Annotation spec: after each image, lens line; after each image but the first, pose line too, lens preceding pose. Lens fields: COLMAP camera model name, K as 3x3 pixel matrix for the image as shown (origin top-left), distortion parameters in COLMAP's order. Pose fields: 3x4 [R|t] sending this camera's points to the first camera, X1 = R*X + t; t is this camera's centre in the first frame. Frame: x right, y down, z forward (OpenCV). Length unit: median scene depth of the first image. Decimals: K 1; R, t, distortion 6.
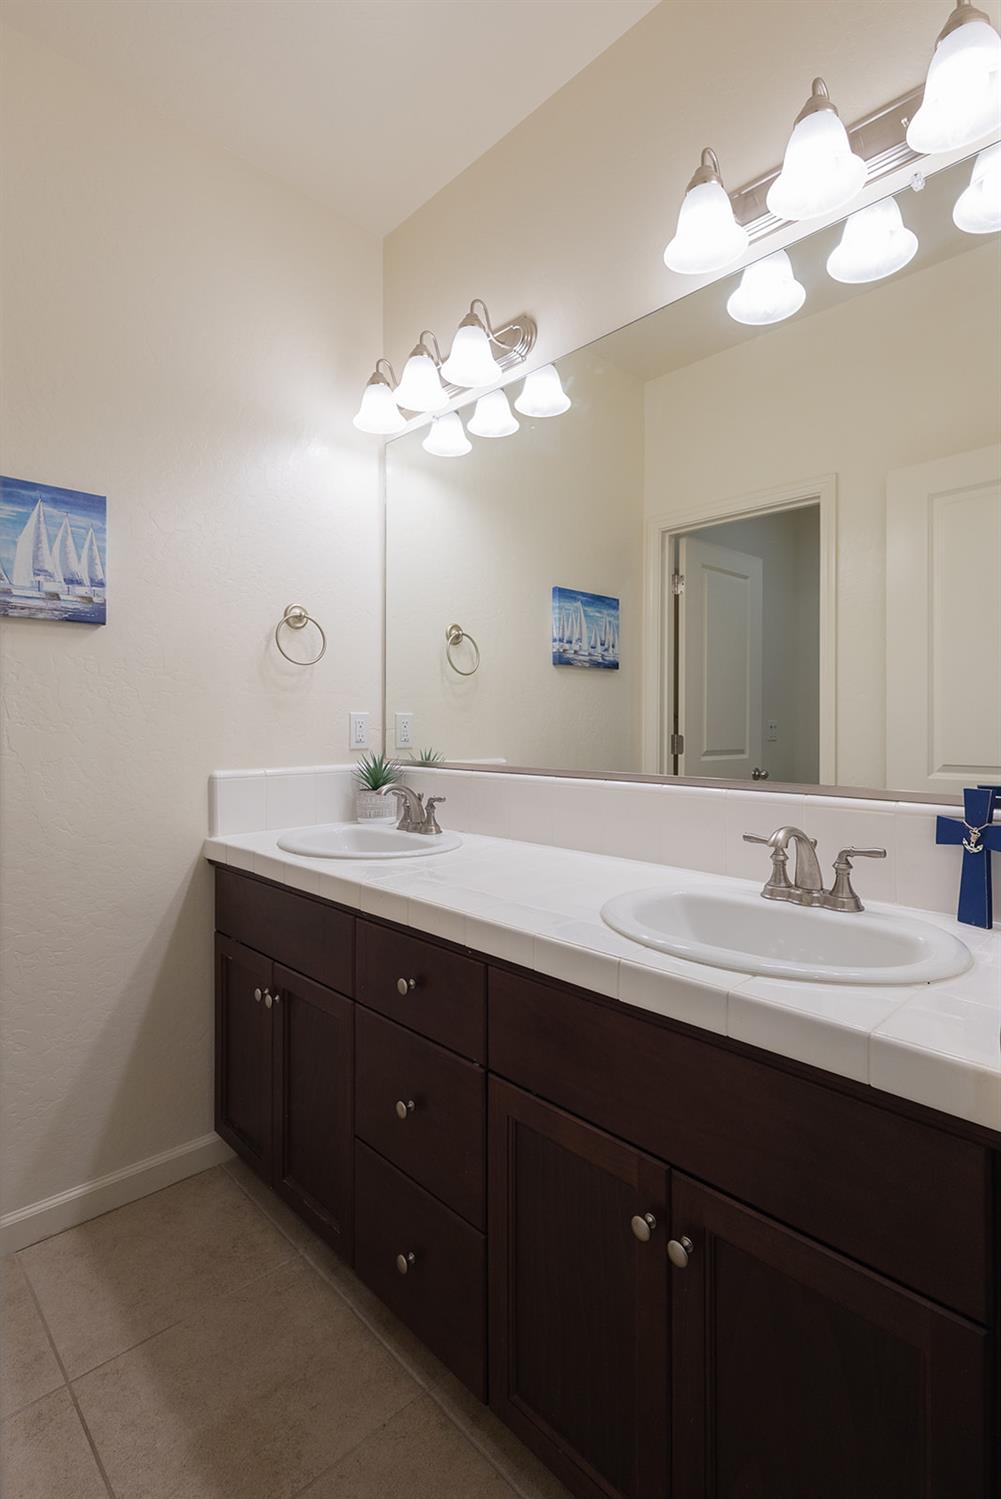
lens RADIAL K [[695.7, 0, 497.6], [0, 695.7, 737.0], [0, 0, 1]] dist [0.010614, -0.003875]
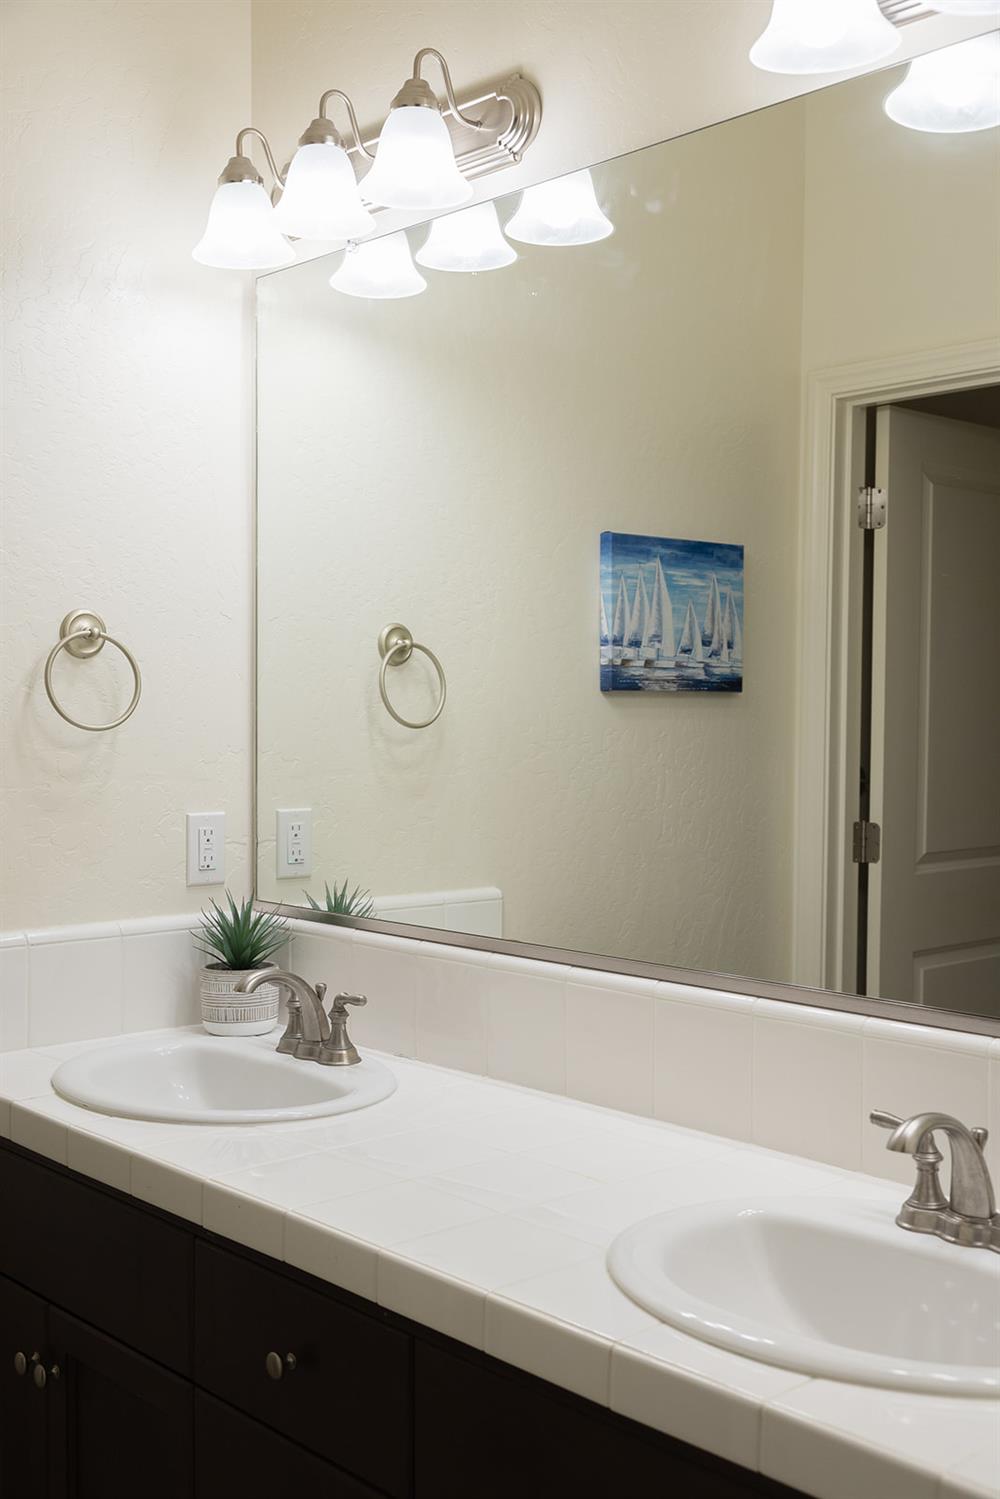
lens RADIAL K [[1692.7, 0, 500.4], [0, 1692.7, 754.9], [0, 0, 1]] dist [0.003994, 0.000000]
pose [[0.999414, 0.005429, -0.033794, 0.063724], [-0.004089, 0.999207, 0.039608, -0.136130], [0.033982, -0.039446, 0.998644, -0.250145]]
